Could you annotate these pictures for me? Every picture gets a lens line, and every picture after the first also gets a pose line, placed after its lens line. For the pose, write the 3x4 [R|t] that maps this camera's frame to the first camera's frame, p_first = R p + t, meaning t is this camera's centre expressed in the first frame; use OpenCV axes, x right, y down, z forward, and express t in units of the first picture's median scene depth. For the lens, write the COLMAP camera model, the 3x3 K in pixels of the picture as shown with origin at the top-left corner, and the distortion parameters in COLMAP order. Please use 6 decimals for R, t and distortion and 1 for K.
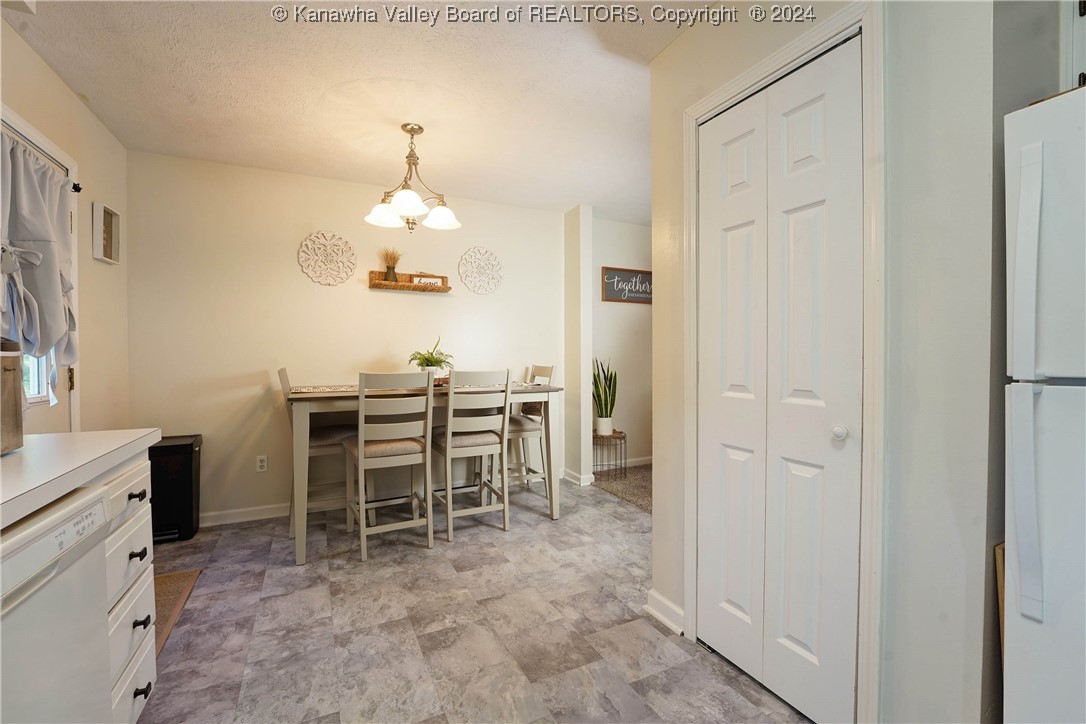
lens RADIAL K [[458.3, 0, 543.0], [0, 458.3, 362.0], [0, 0, 1]] dist [-0.017774, 0.000243]
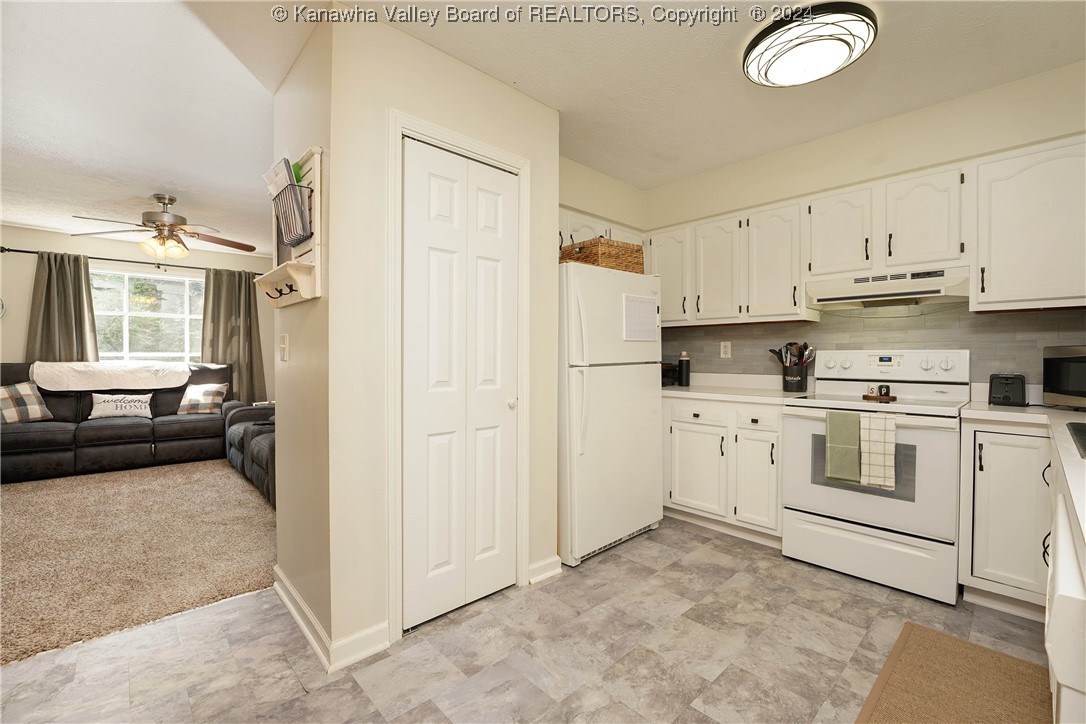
lens RADIAL K [[458.3, 0, 543.0], [0, 458.3, 362.0], [0, 0, 1]] dist [-0.017774, 0.000243]
pose [[-0.284276, -0.010813, 0.958682, -0.661357], [0.008174, 0.999873, 0.013701, -0.012414], [-0.958708, 0.011731, -0.284151, 0.889938]]
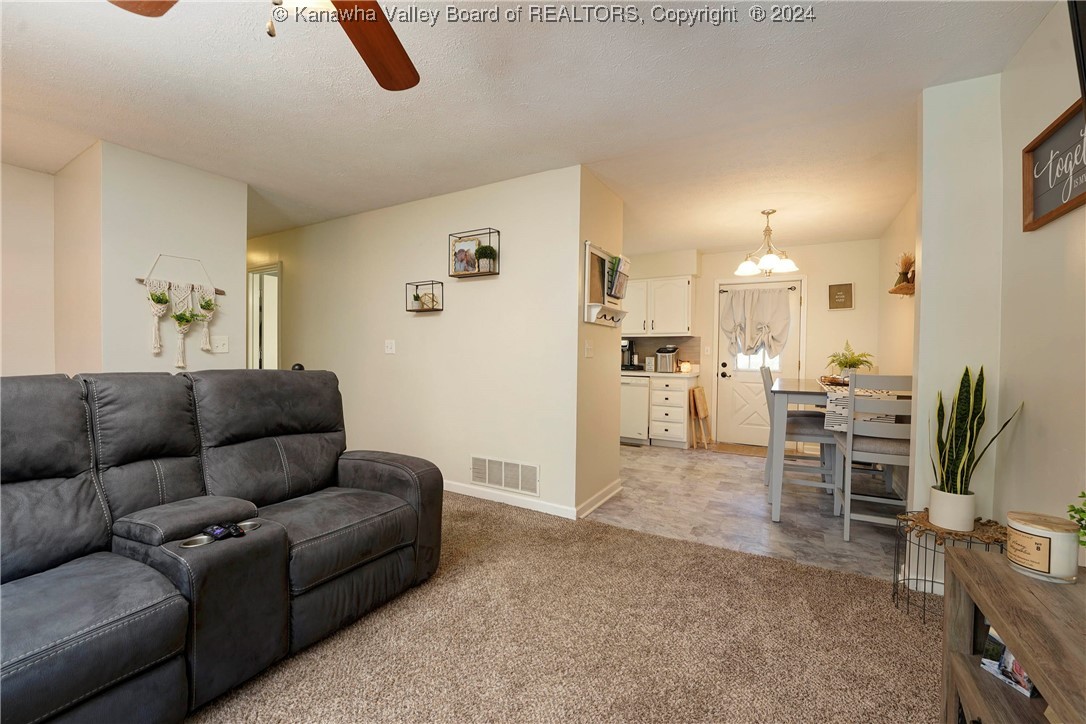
lens RADIAL K [[440.2, 0, 543.0], [0, 440.2, 362.0], [0, 0, 1]] dist [-0.000113, 0.000007]
pose [[-0.831333, 0.004206, -0.555759, 1.563954], [-0.017629, 0.999269, 0.033934, -0.043503], [0.555495, 0.038007, -0.830651, 2.397437]]
